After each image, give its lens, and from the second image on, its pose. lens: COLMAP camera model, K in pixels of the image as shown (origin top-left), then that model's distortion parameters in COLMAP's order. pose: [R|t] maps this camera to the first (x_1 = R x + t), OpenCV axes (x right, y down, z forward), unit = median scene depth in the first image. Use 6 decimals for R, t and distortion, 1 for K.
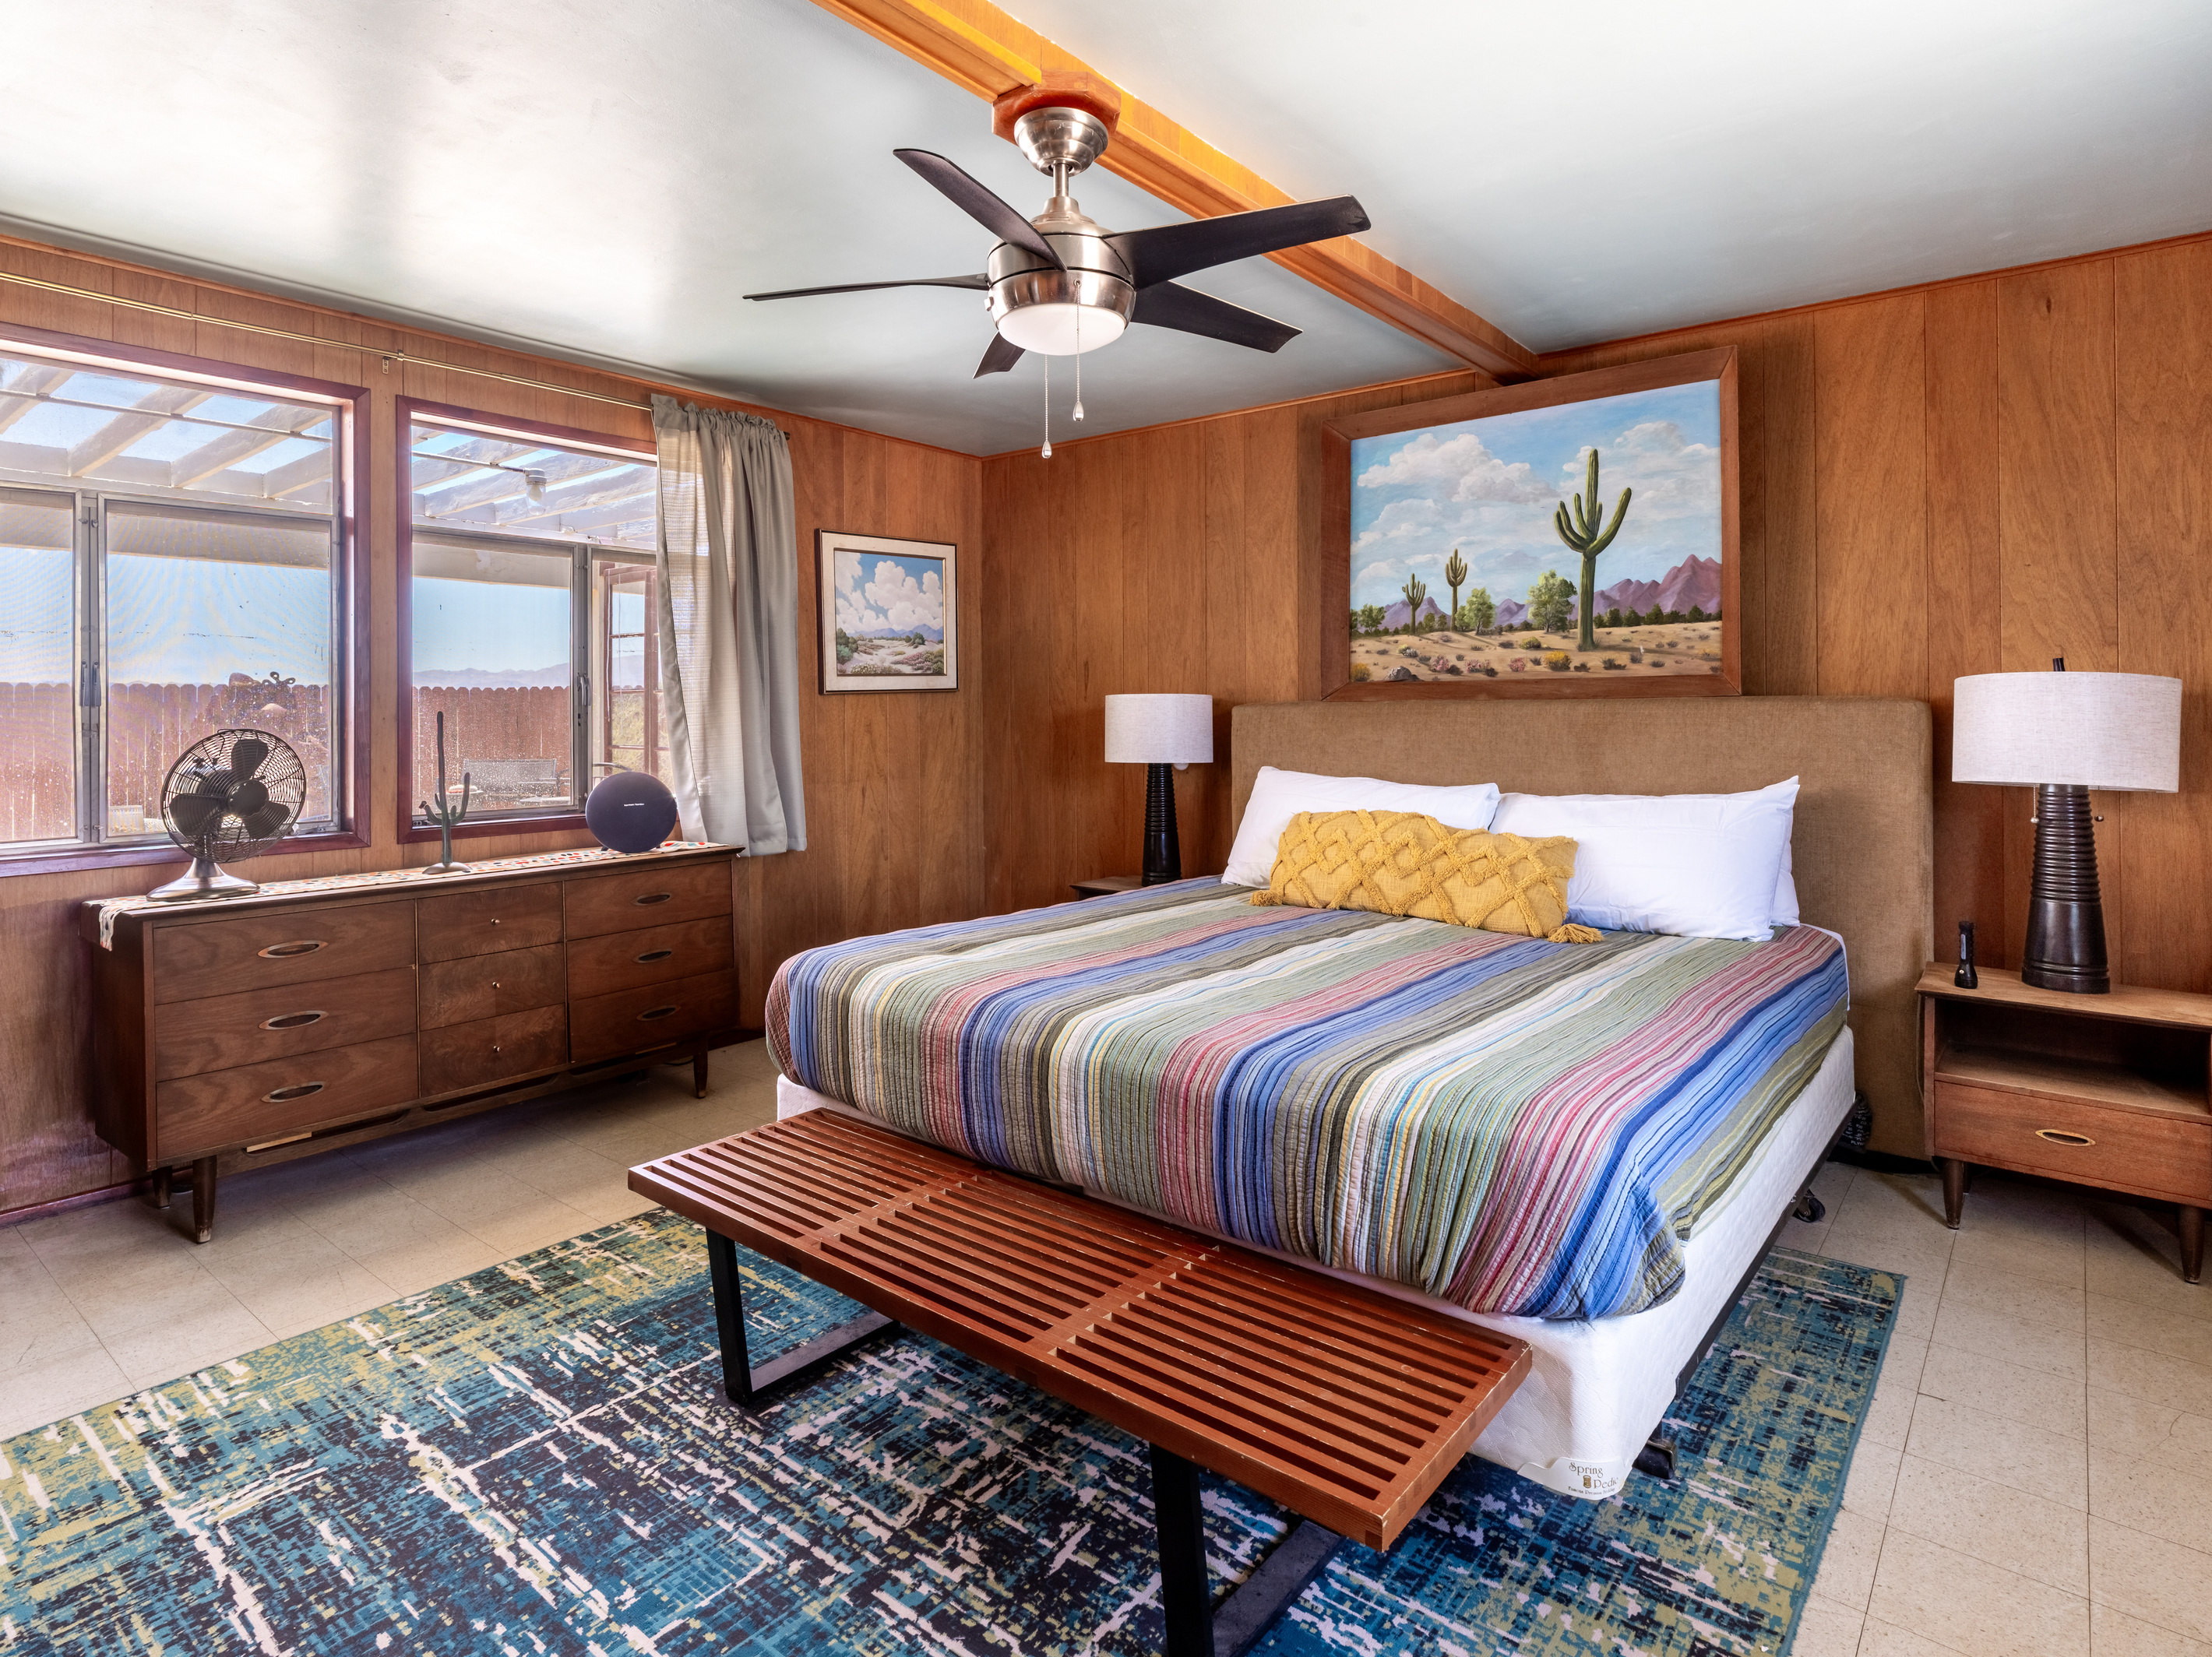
lens RADIAL K [[1199.4, 0, 1101.7], [0, 1199.4, 708.2], [0, 0, 1]] dist [0.003245, -0.000258]
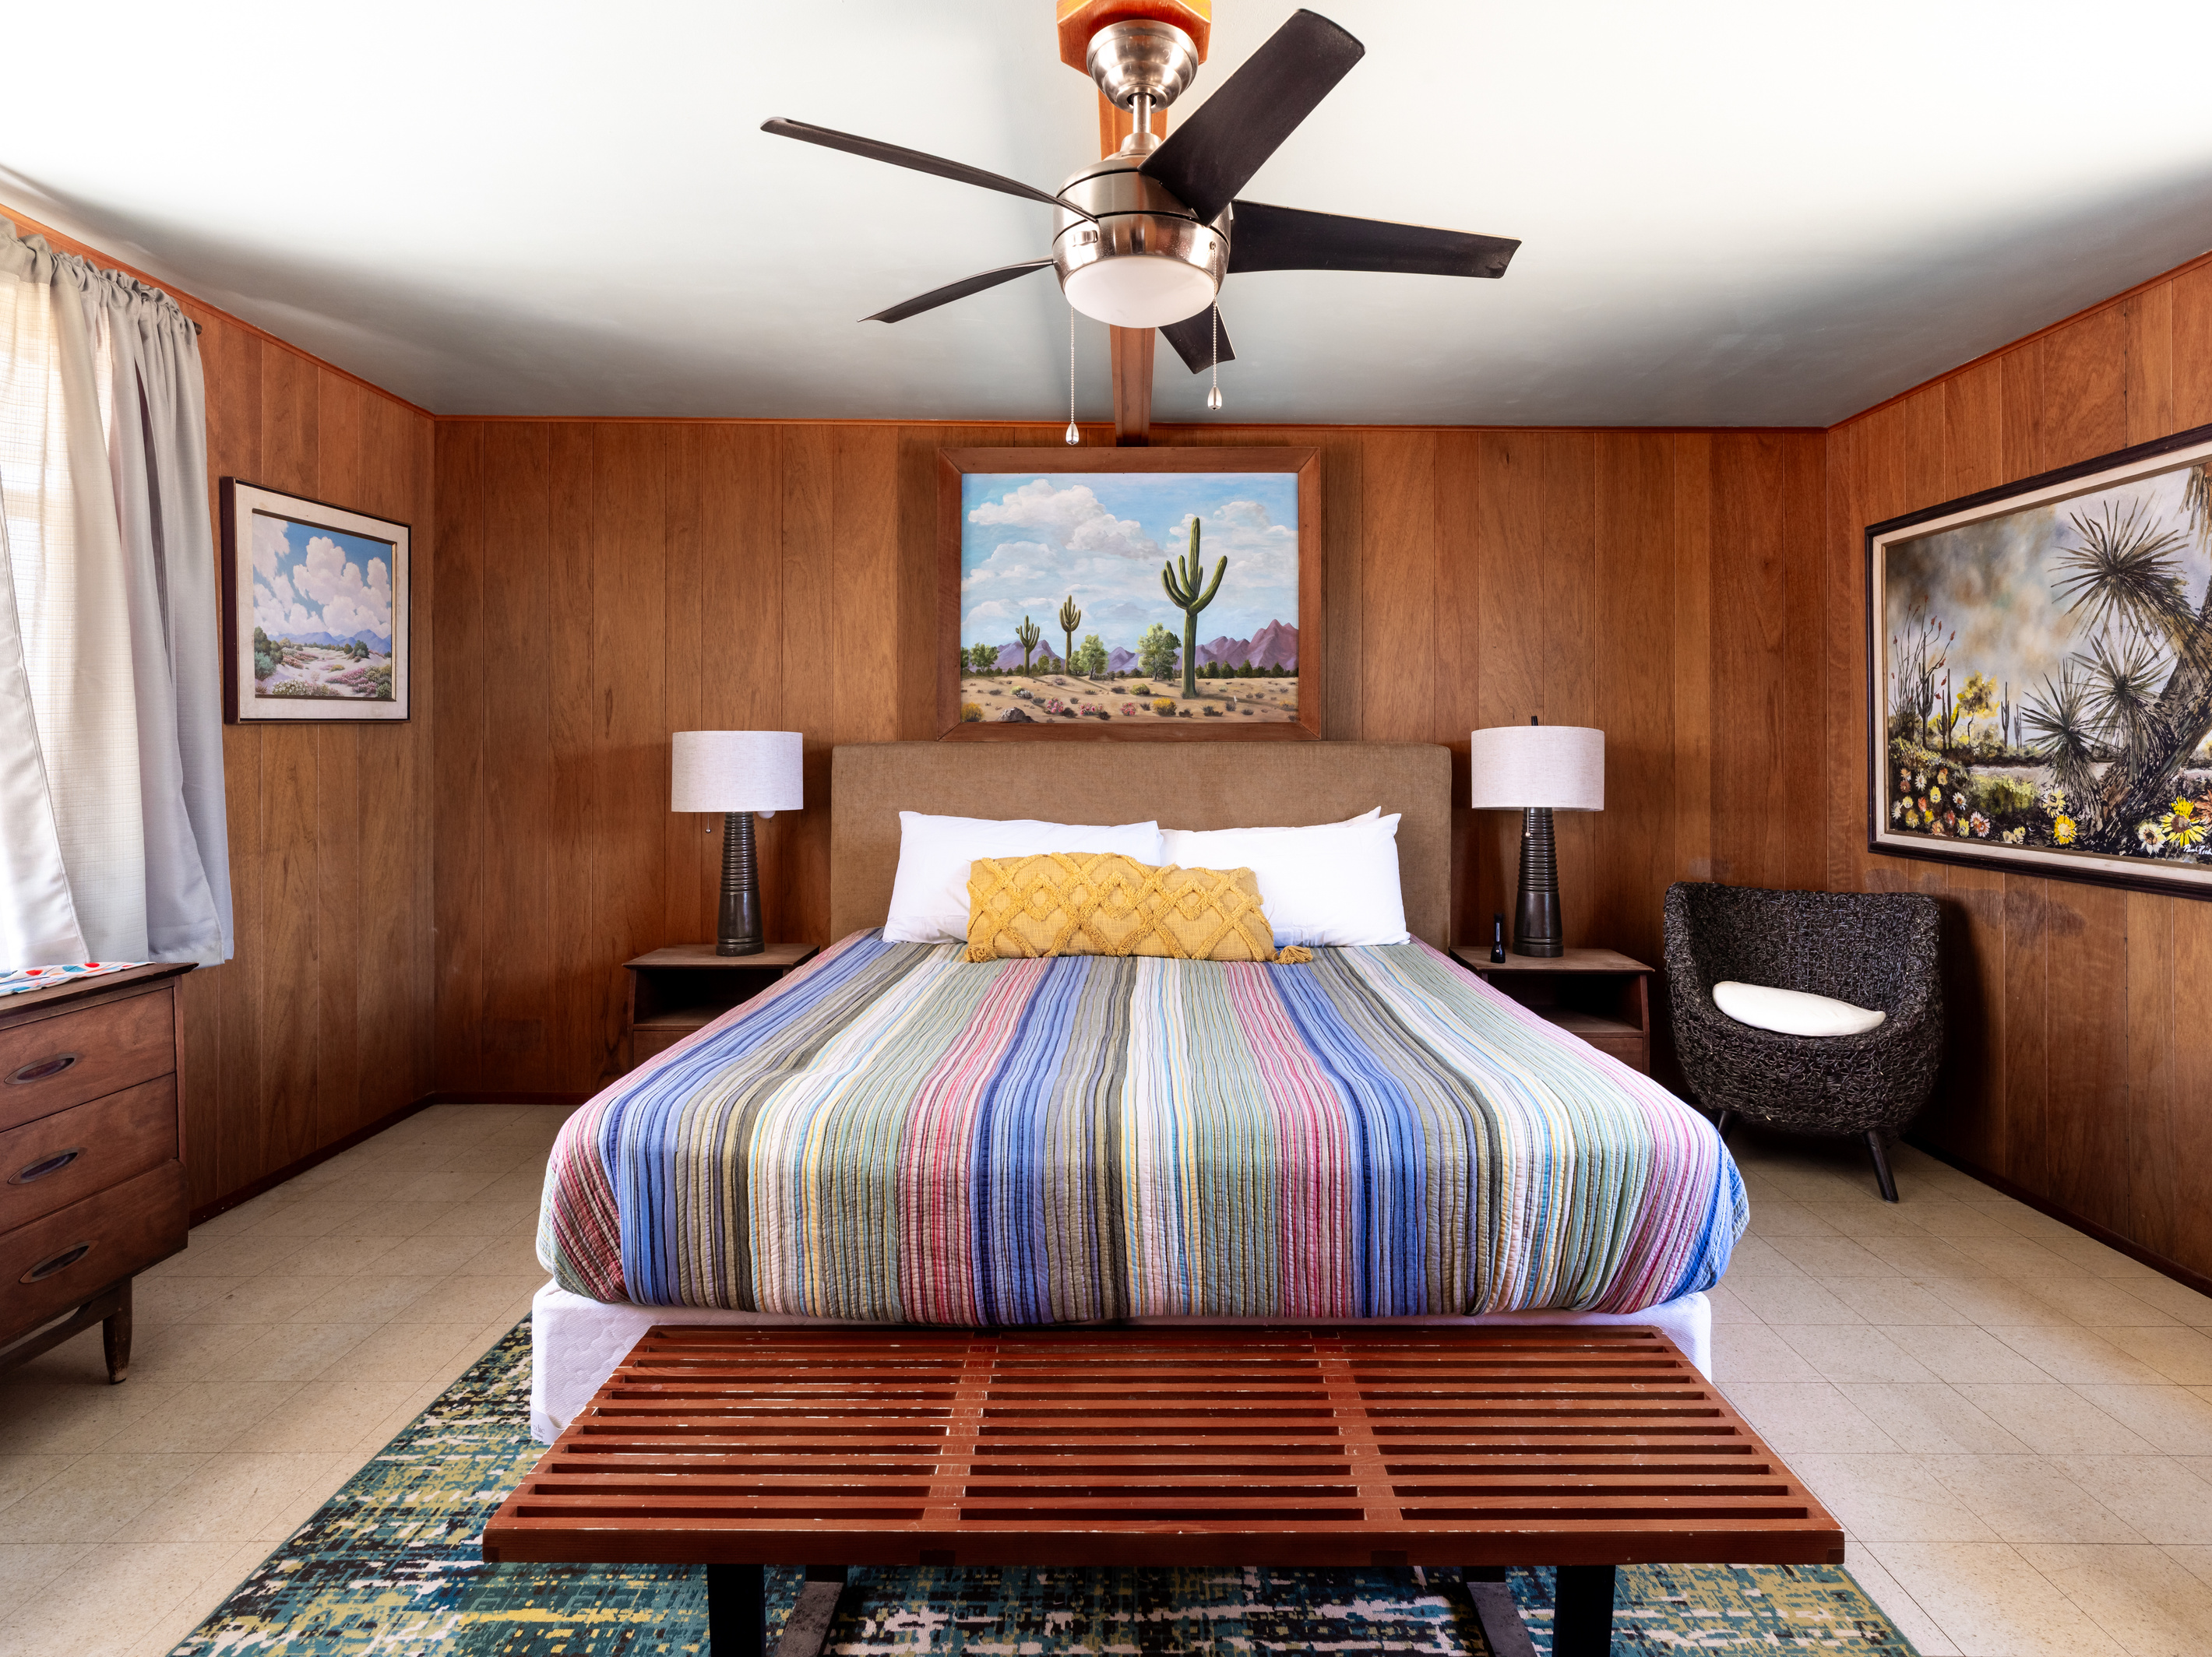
lens RADIAL K [[1138.9, 0, 1167.3], [0, 1138.9, 747.7], [0, 0, 1]] dist [0.004554, -0.002032]
pose [[0.768992, 0.006218, 0.639228, -0.282254], [-0.006143, 0.999978, -0.002337, 0.000209], [-0.639229, -0.002129, 0.769013, 0.203271]]
